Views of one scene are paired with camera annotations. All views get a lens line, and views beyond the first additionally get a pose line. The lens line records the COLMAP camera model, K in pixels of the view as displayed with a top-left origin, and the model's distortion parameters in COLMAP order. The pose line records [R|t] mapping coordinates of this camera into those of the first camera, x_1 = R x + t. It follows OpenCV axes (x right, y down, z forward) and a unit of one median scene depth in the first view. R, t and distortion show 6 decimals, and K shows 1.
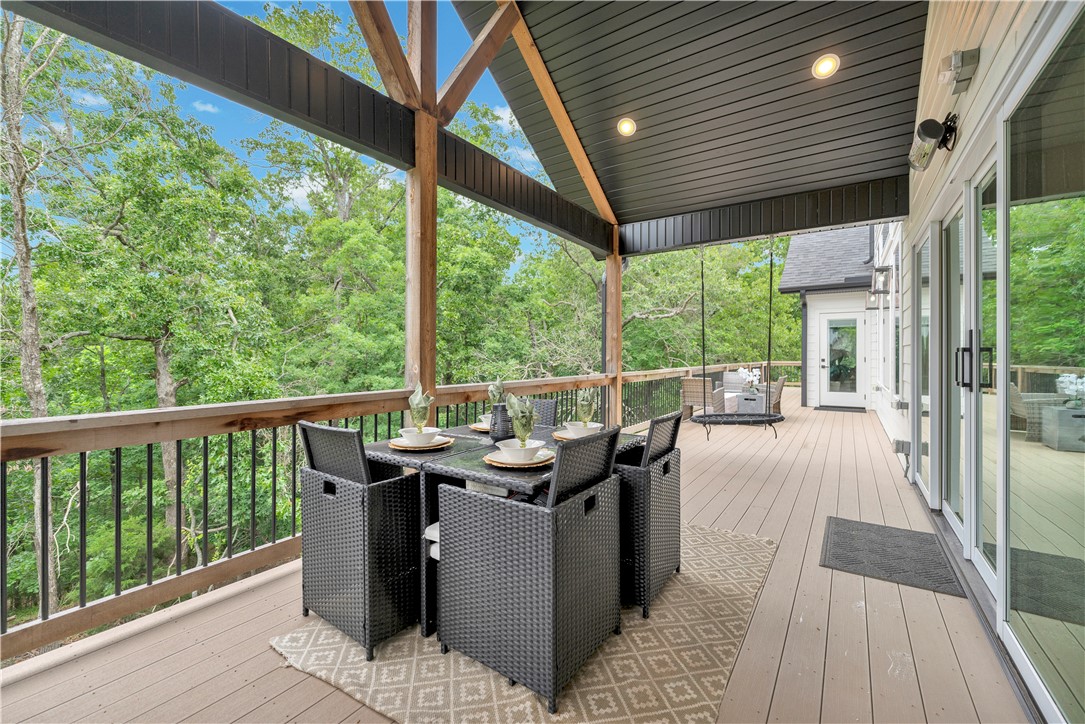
lens RADIAL K [[450.3, 0, 533.9], [0, 450.3, 348.9], [0, 0, 1]] dist [-0.003574, -0.000148]
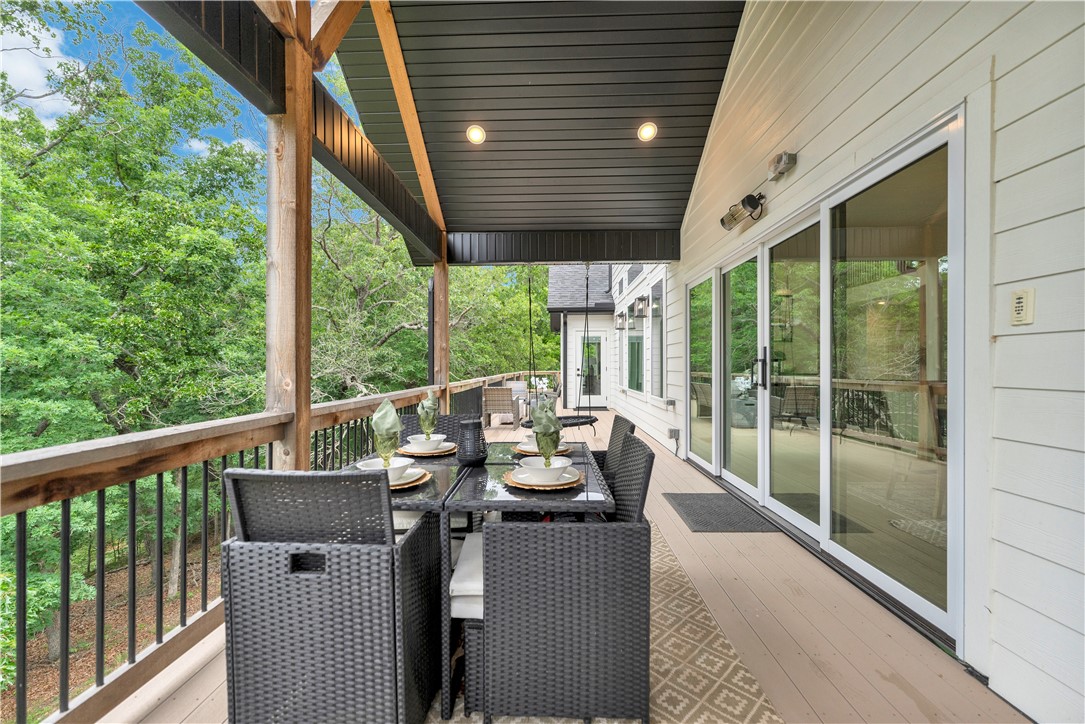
lens RADIAL K [[446.1, 0, 542.5], [0, 446.1, 362.0], [0, 0, 1]] dist [-0.002563, -0.000307]
pose [[0.835114, 0.000662, 0.550077, -0.130463], [-0.002756, 0.999992, 0.002981, 0.001532], [-0.550070, -0.004006, 0.835109, 0.062250]]
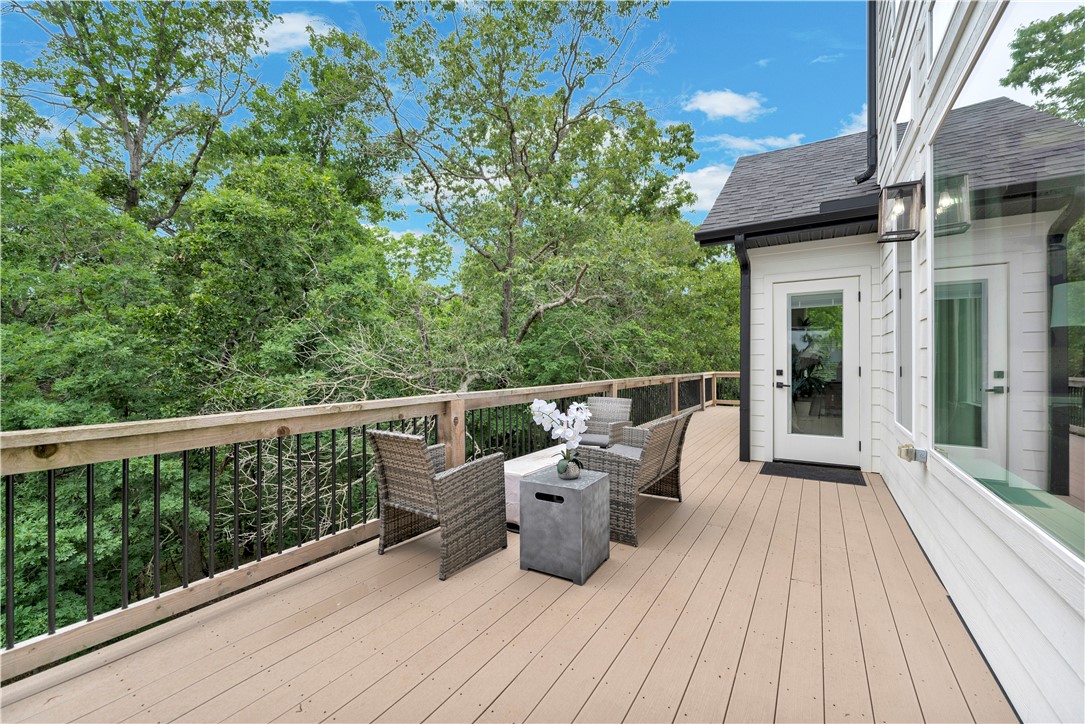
lens RADIAL K [[446.1, 0, 542.5], [0, 446.1, 362.0], [0, 0, 1]] dist [-0.002563, -0.000307]
pose [[0.998246, -0.004095, 0.059060, 0.445483], [0.003557, 0.999951, 0.009205, 0.009643], [-0.059095, -0.008979, 0.998212, 0.658966]]
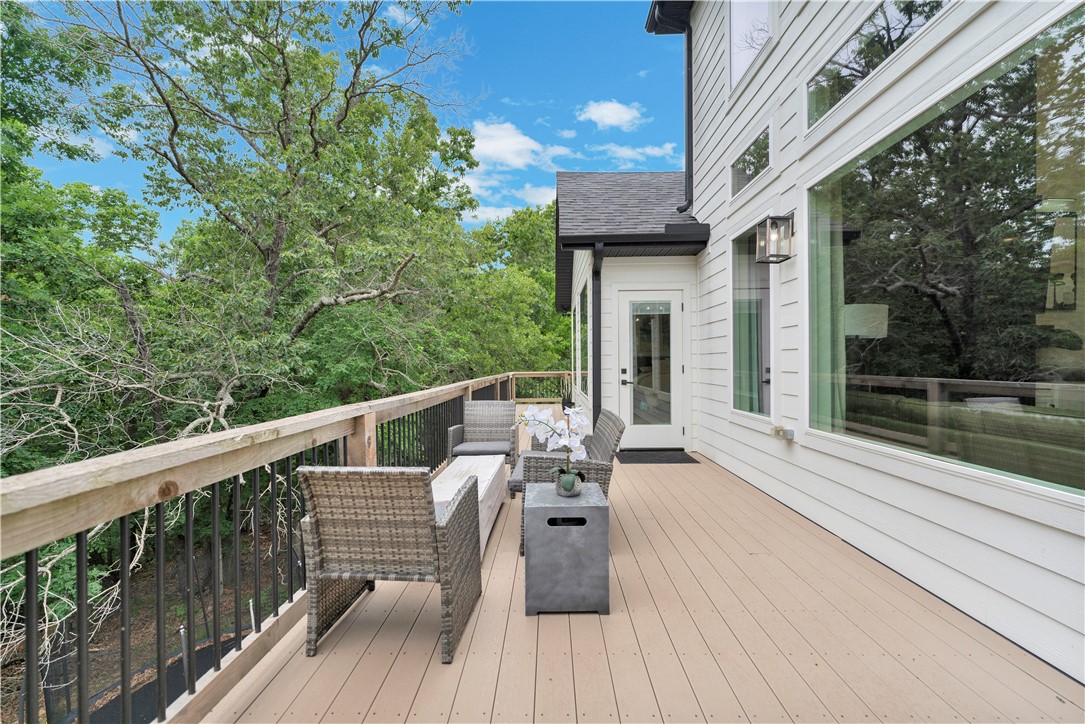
lens RADIAL K [[445.3, 0, 542.6], [0, 445.3, 366.9], [0, 0, 1]] dist [-0.001387, -0.000195]
pose [[0.829089, -0.013279, 0.558958, 0.307928], [0.003504, 0.999822, 0.018554, 0.011358], [-0.559105, -0.013424, 0.828988, 0.763341]]
